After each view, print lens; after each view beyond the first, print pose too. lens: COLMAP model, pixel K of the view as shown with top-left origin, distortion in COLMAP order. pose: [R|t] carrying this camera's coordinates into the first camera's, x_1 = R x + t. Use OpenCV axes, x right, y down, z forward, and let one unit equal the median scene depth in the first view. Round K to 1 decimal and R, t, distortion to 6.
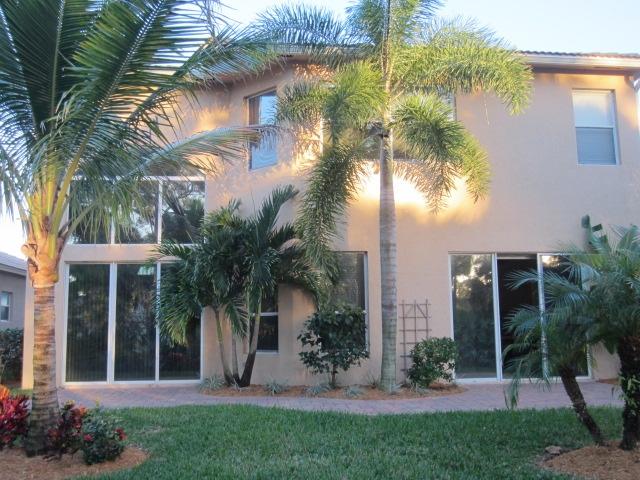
lens RADIAL K [[636.6, 0, 319.6], [0, 636.6, 240.0], [0, 0, 1]] dist [-0.030752, 0.000000]
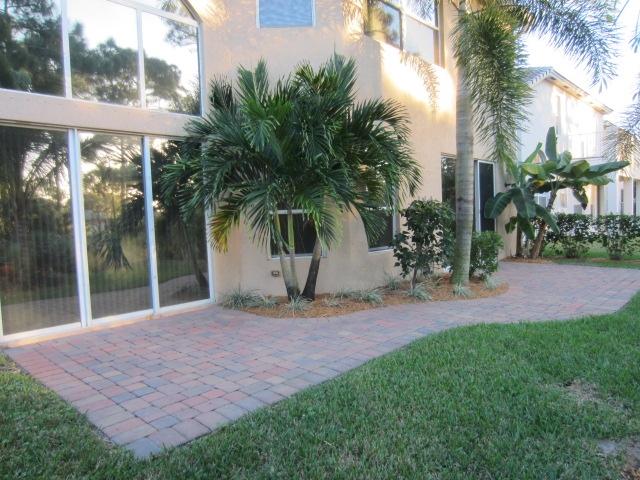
lens RADIAL K [[456.0, 0, 319.8], [0, 456.0, 241.8], [0, 0, 1]] dist [-0.020901, 0.004538]
pose [[0.752374, -0.047134, 0.657048, -0.455688], [-0.060809, 0.988208, 0.140521, 0.070017], [-0.655924, -0.145679, 0.740636, 0.536372]]
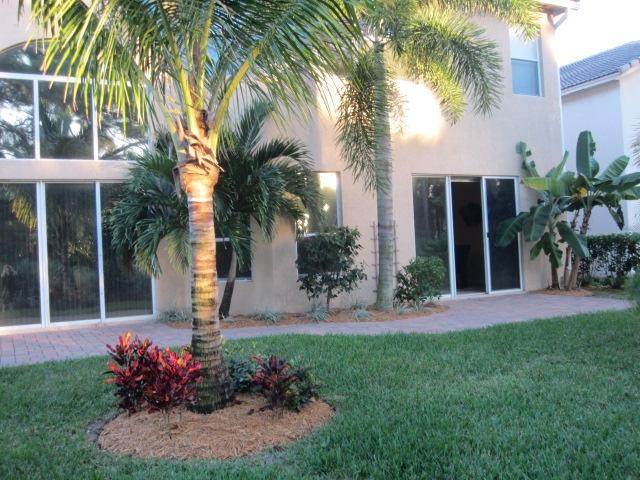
lens RADIAL K [[636.6, 0, 318.8], [0, 636.6, 236.9], [0, 0, 1]] dist [-0.030752, 0.000000]
pose [[0.931845, -0.020873, 0.362257, -0.299855], [-0.017863, 0.994495, 0.103253, 0.016793], [-0.362418, -0.102687, 0.926342, 0.107447]]
